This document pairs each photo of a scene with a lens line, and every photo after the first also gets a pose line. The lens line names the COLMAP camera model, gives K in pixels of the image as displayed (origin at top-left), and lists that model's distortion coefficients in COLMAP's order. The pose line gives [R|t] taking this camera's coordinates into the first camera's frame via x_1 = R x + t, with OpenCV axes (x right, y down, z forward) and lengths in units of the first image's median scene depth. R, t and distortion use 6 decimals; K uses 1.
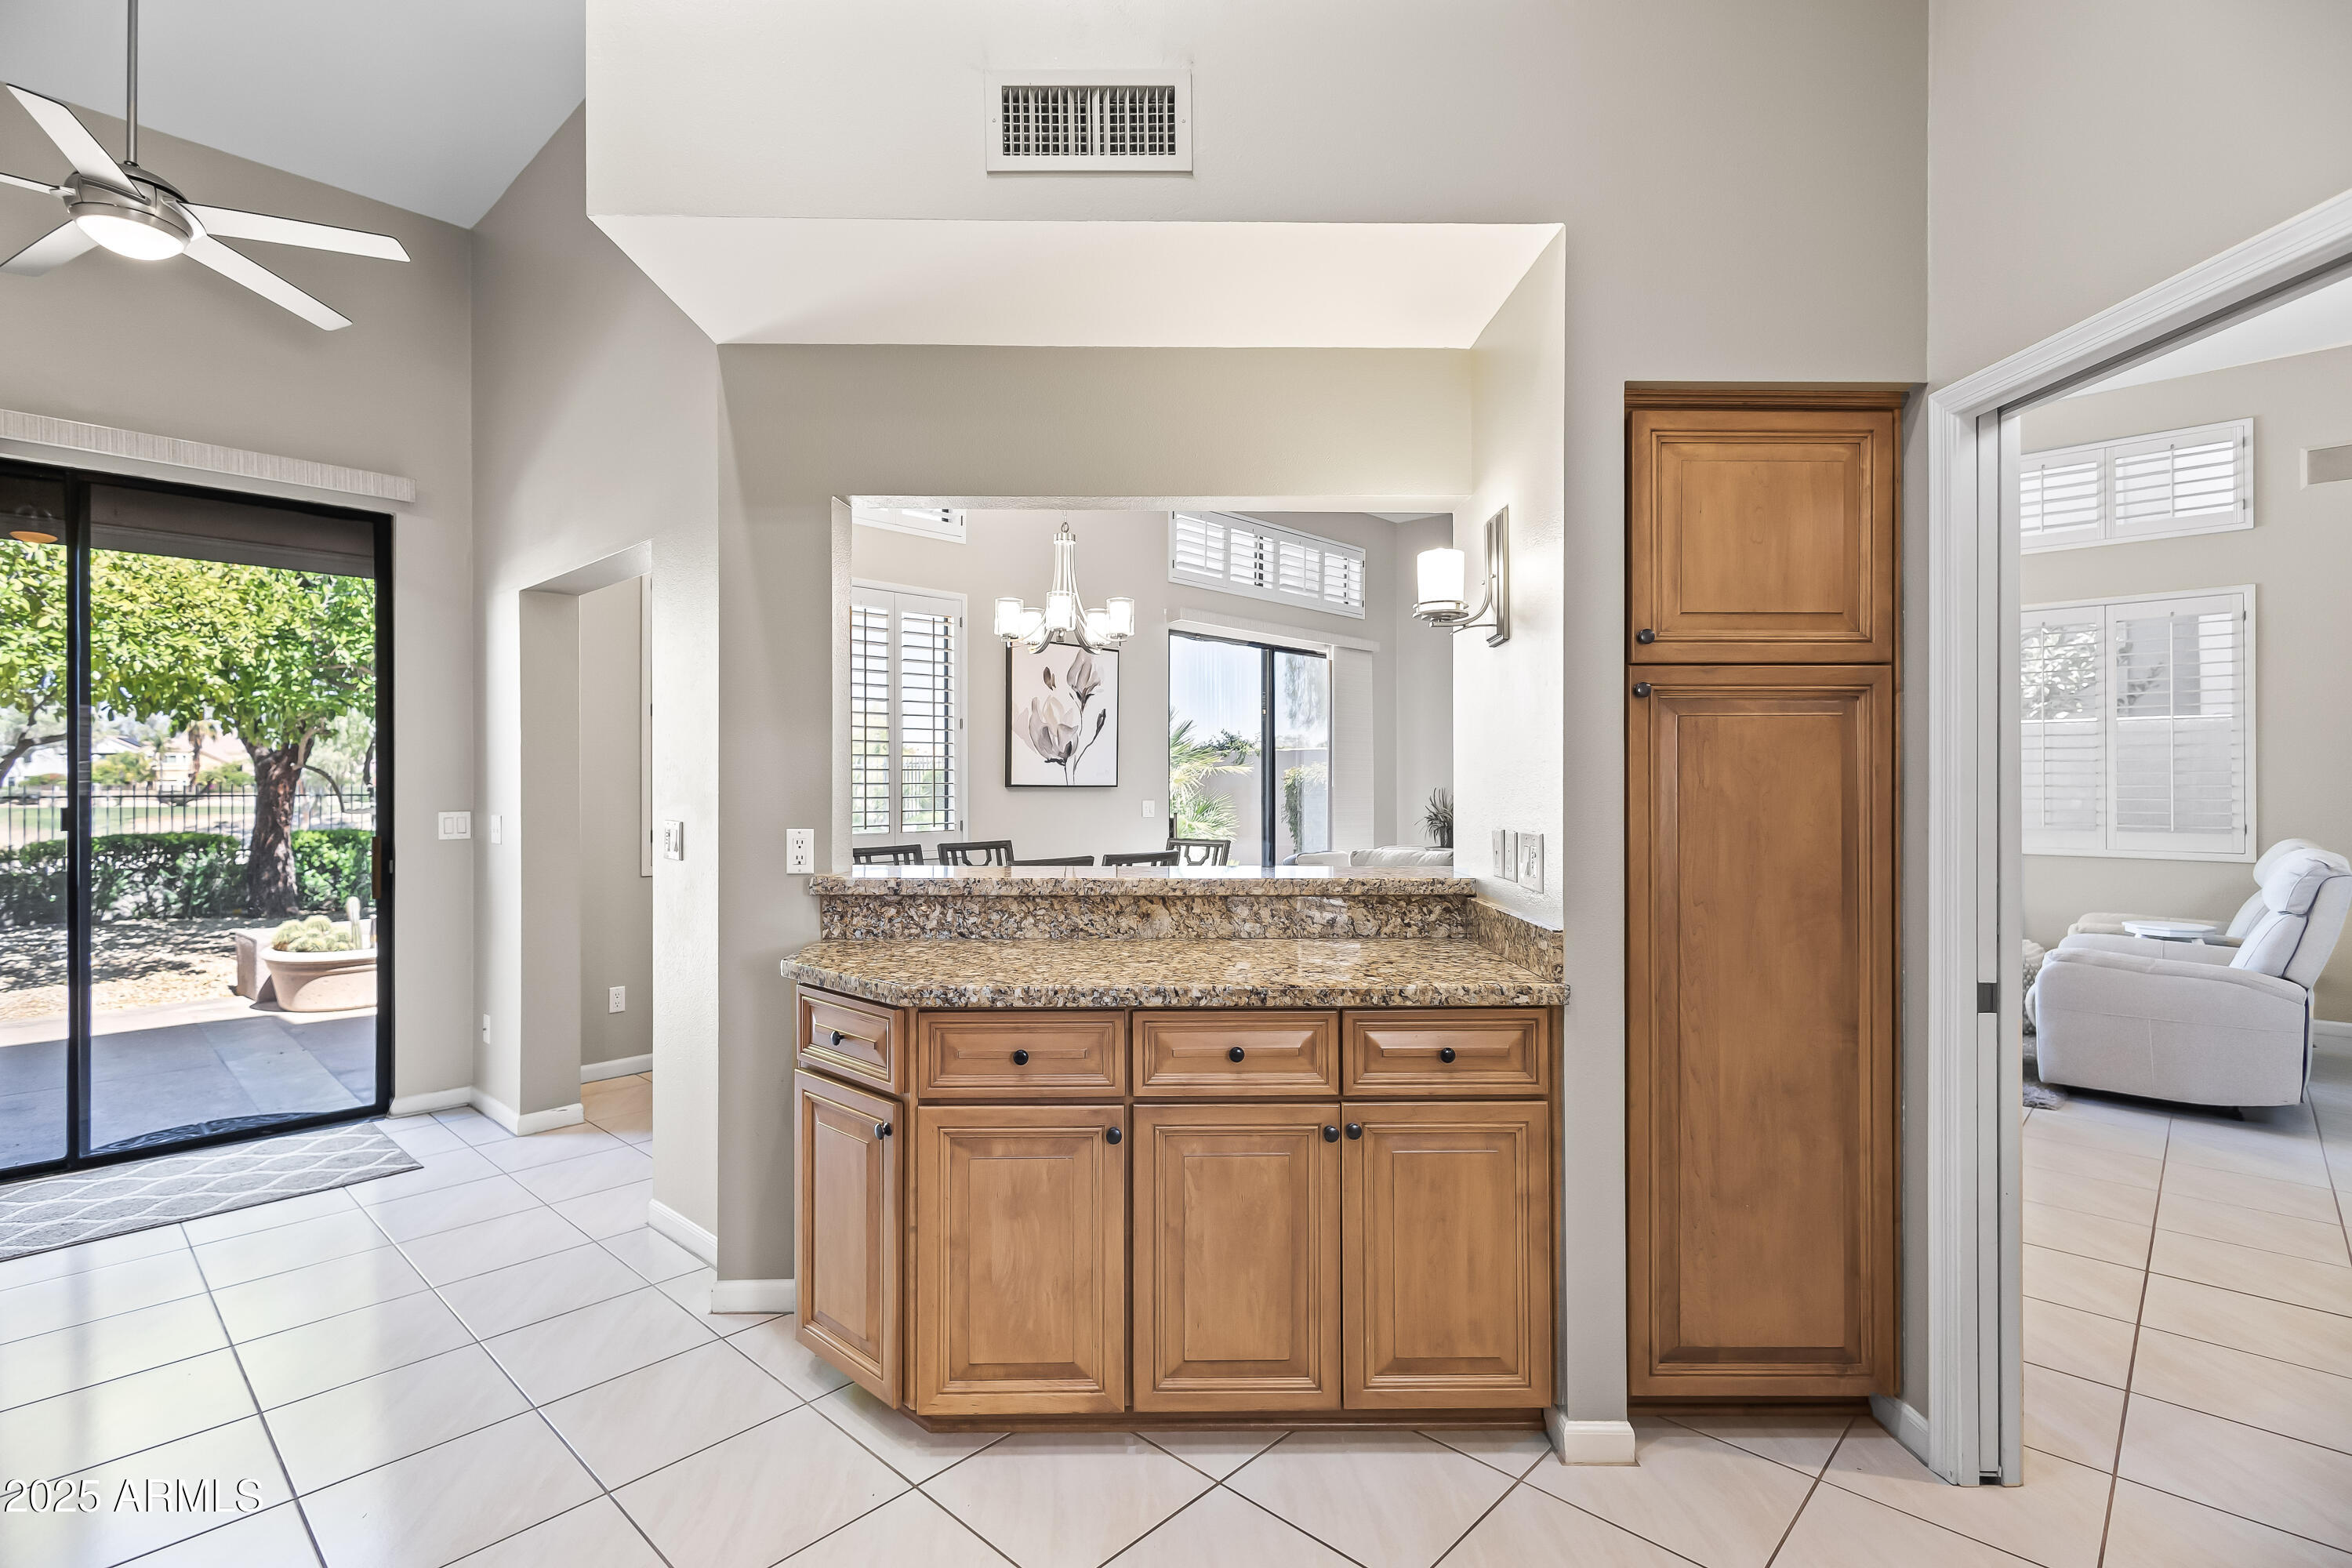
lens RADIAL K [[1118.9, 0, 1179.1], [0, 1118.9, 776.7], [0, 0, 1]] dist [0.006598, -0.000642]
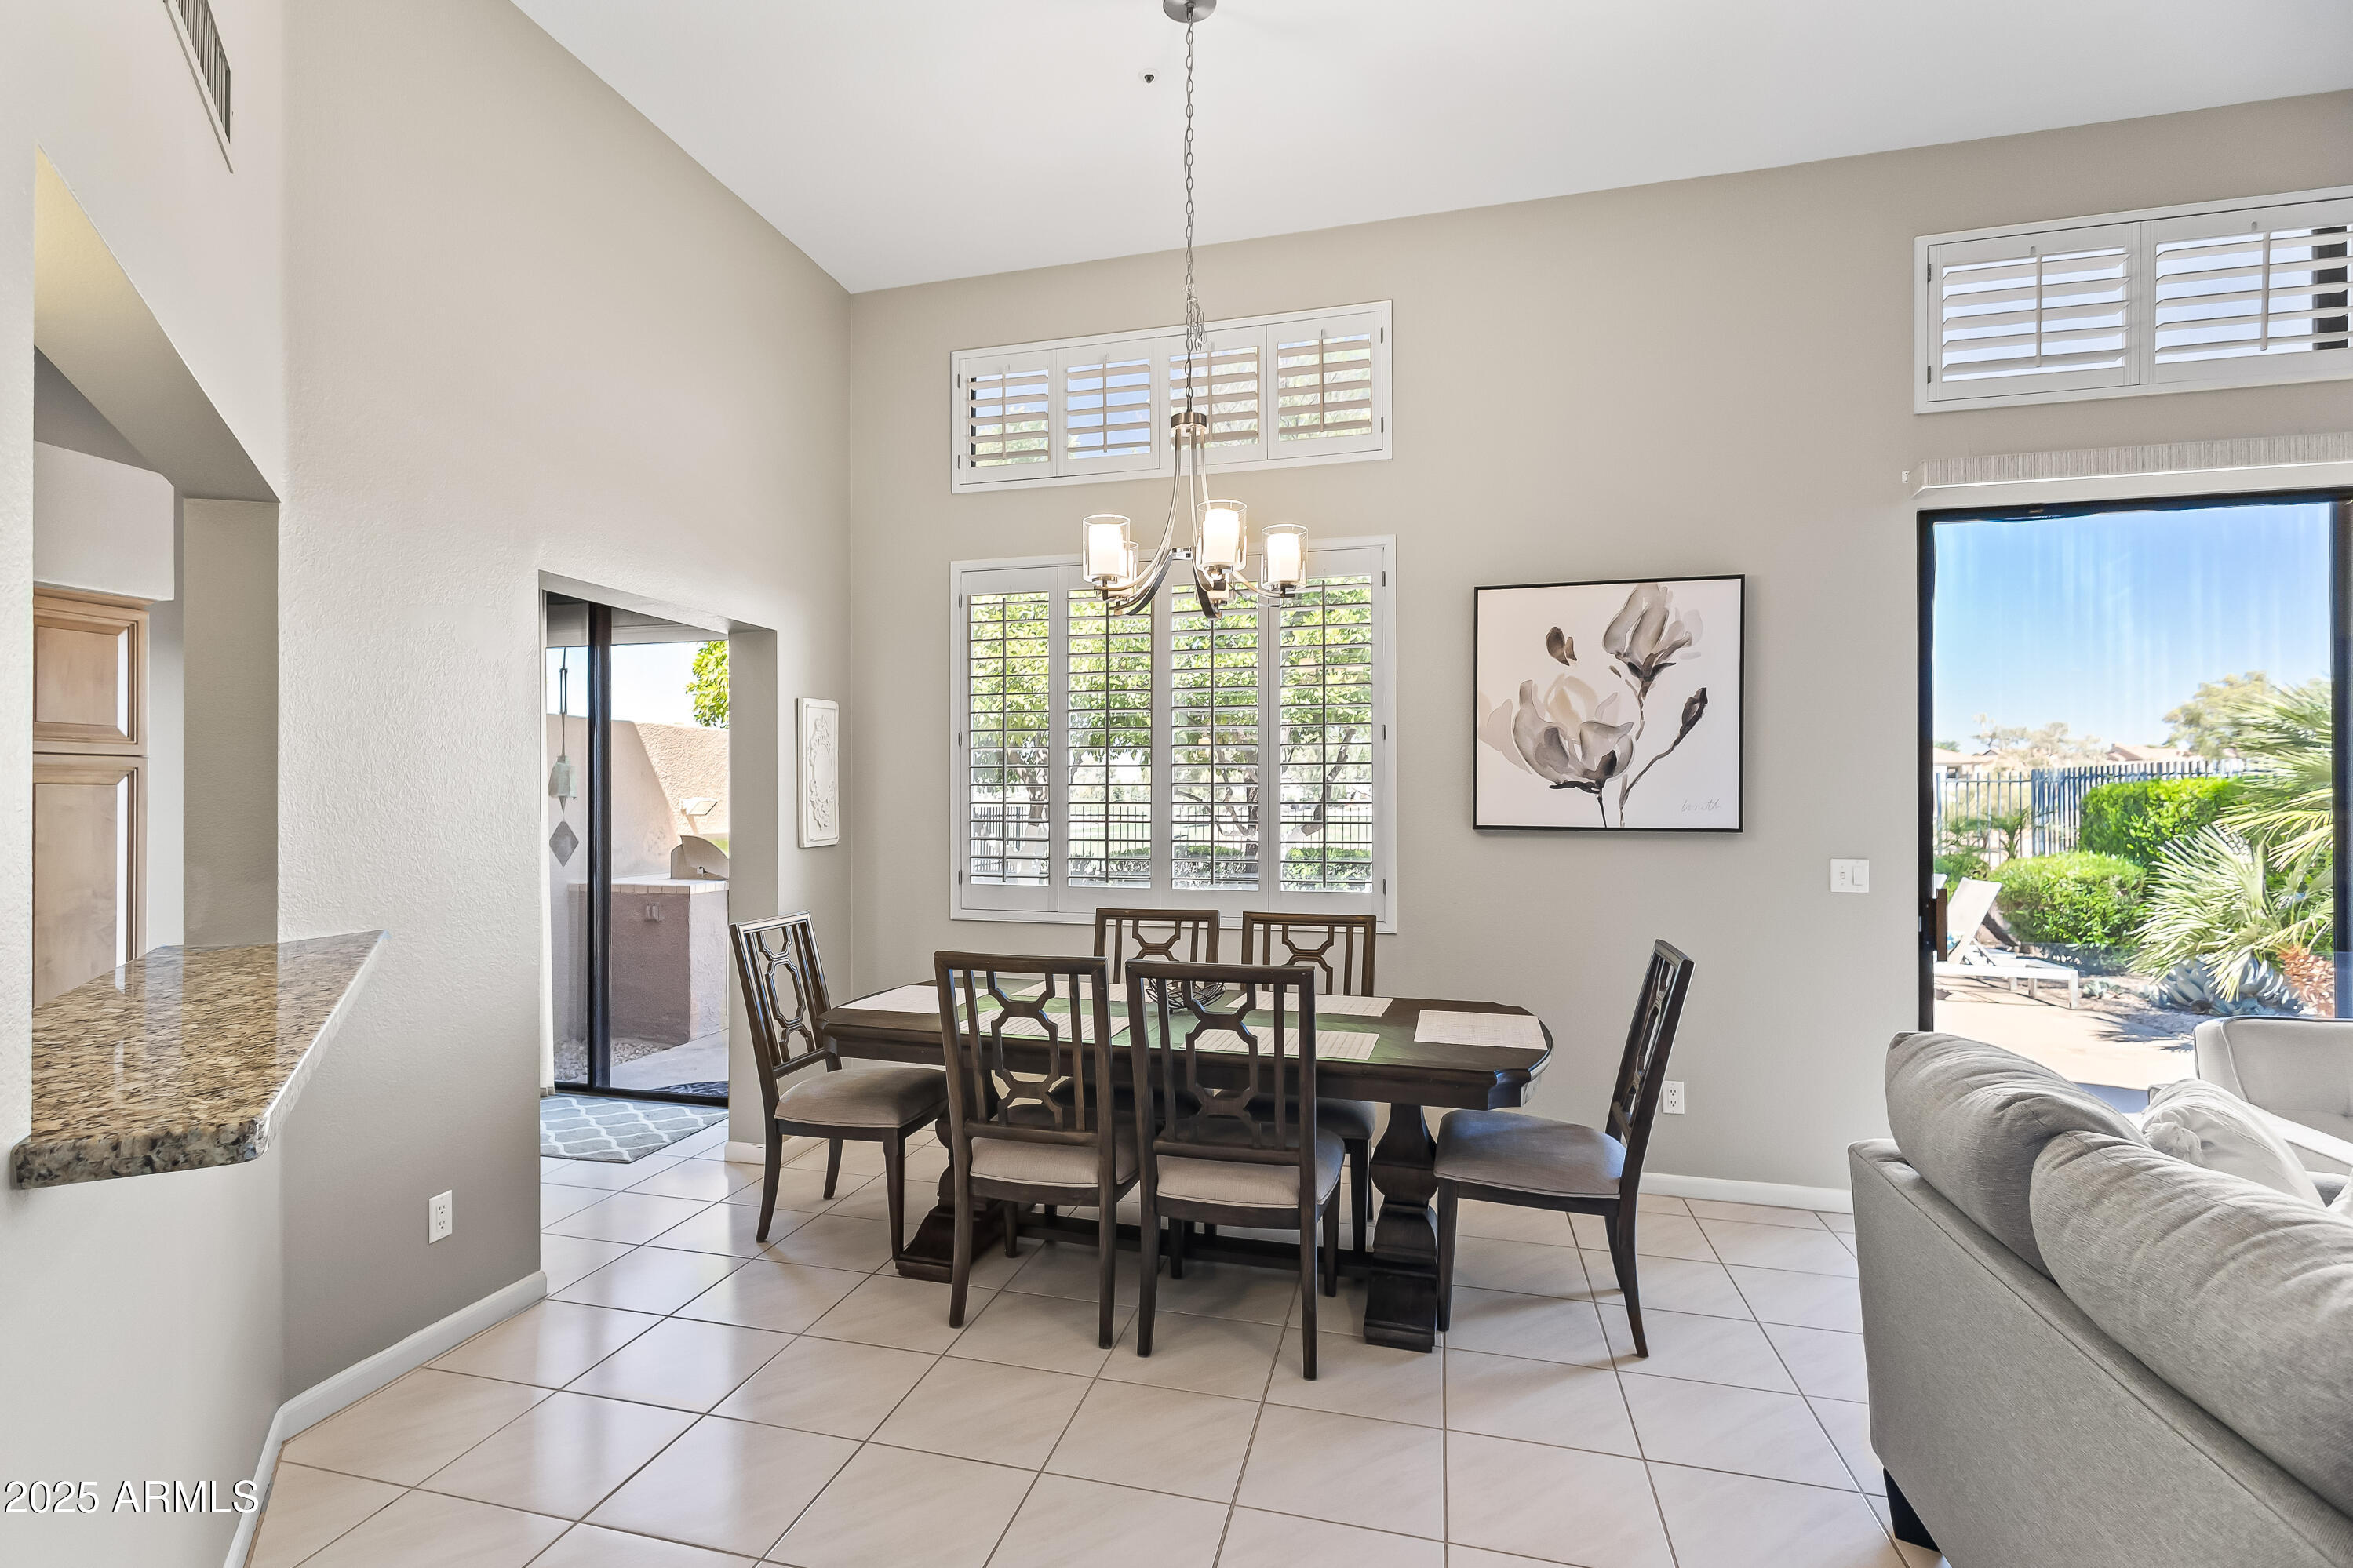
lens RADIAL K [[1119.3, 0, 1169.1], [0, 1119.3, 791.2], [0, 0, 1]] dist [0.006598, -0.000642]
pose [[0.450717, -0.004187, -0.892657, 0.318202], [0.003556, 0.999989, -0.002895, -0.010184], [0.892660, -0.001869, 0.450728, 0.548611]]
